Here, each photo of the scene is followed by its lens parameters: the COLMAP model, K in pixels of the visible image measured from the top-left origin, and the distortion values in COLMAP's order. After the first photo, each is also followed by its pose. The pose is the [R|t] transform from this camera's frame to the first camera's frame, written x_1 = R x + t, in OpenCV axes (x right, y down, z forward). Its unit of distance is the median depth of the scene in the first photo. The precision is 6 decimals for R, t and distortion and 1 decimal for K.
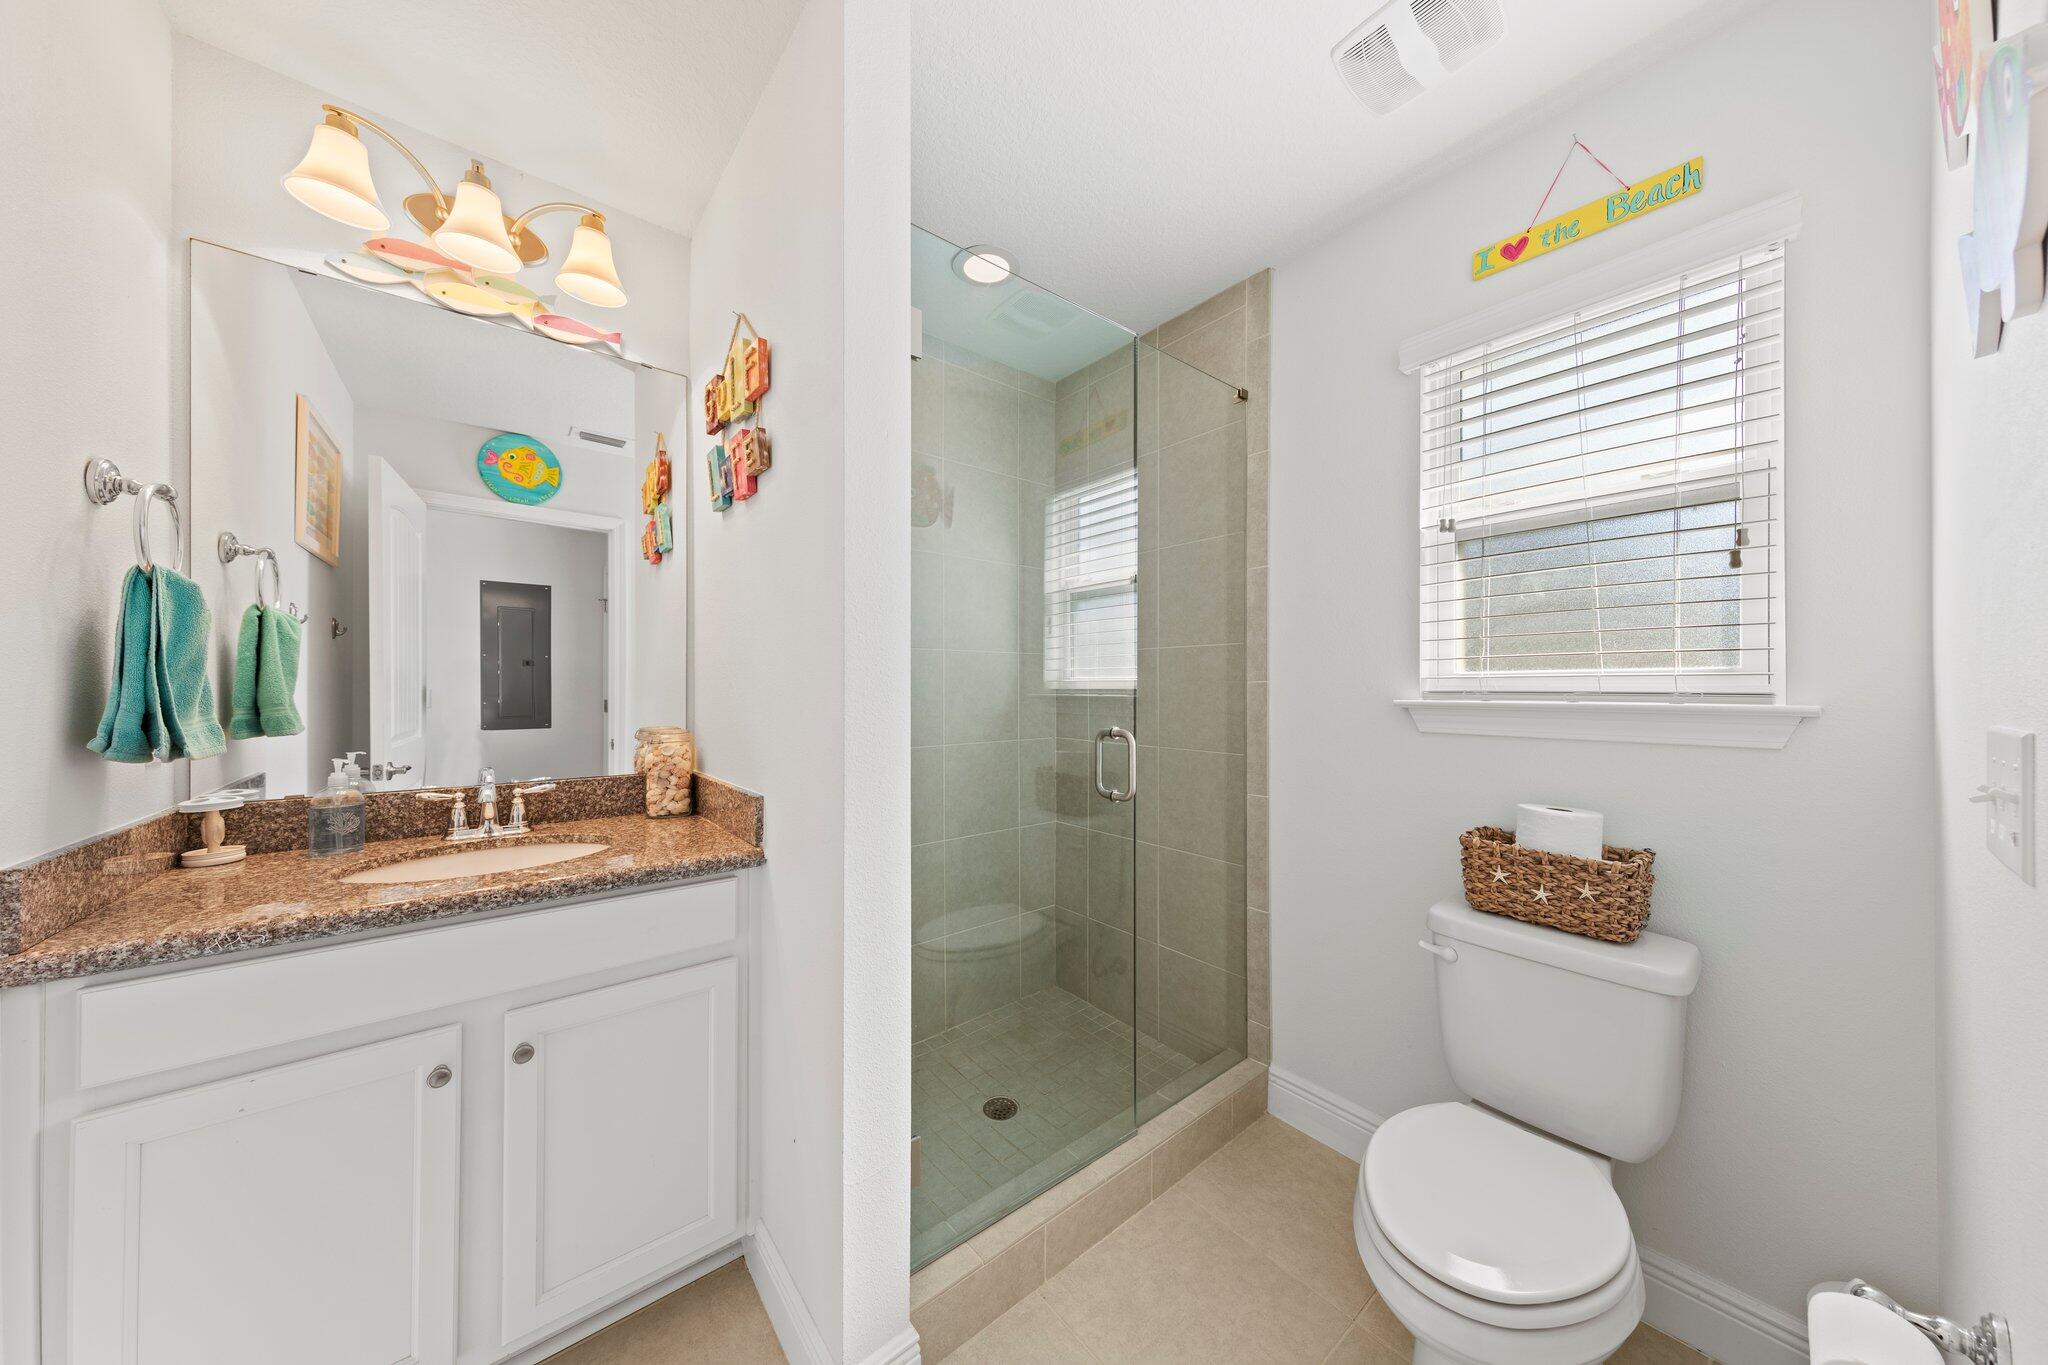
lens RADIAL K [[642.7, 0, 1028.4], [0, 642.7, 688.4], [0, 0, 1]] dist [0.002005, 0.000096]
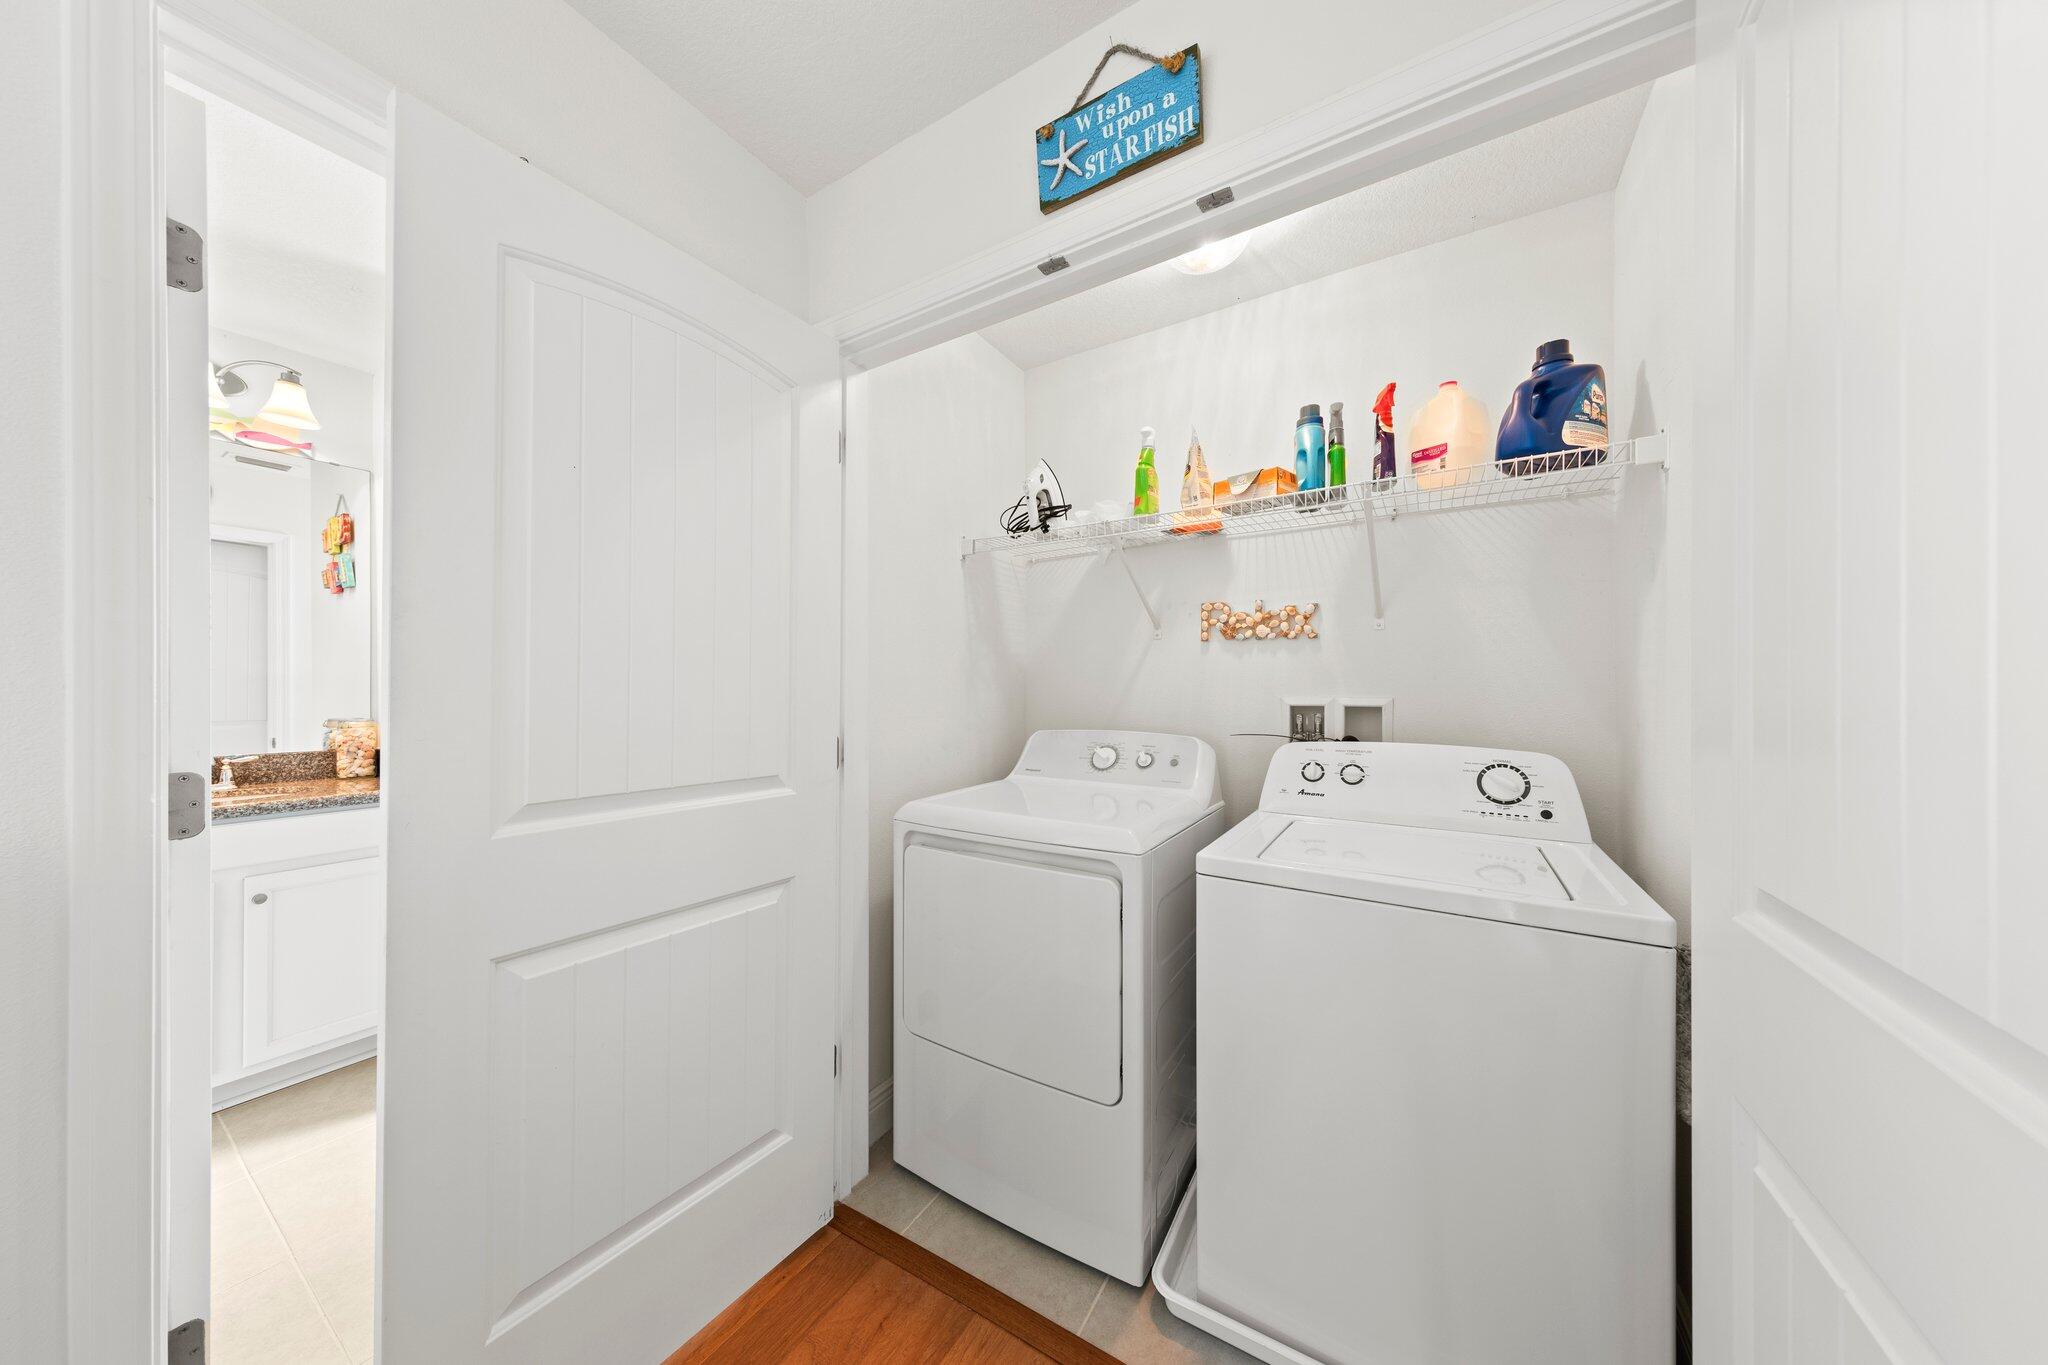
lens RADIAL K [[642.7, 0, 1028.4], [0, 642.7, 688.4], [0, 0, 1]] dist [0.002005, 0.000096]
pose [[0.947451, -0.003044, 0.319888, 0.426260], [0.002324, 0.999994, 0.002633, -0.004680], [-0.319894, -0.001751, 0.947452, -0.888782]]
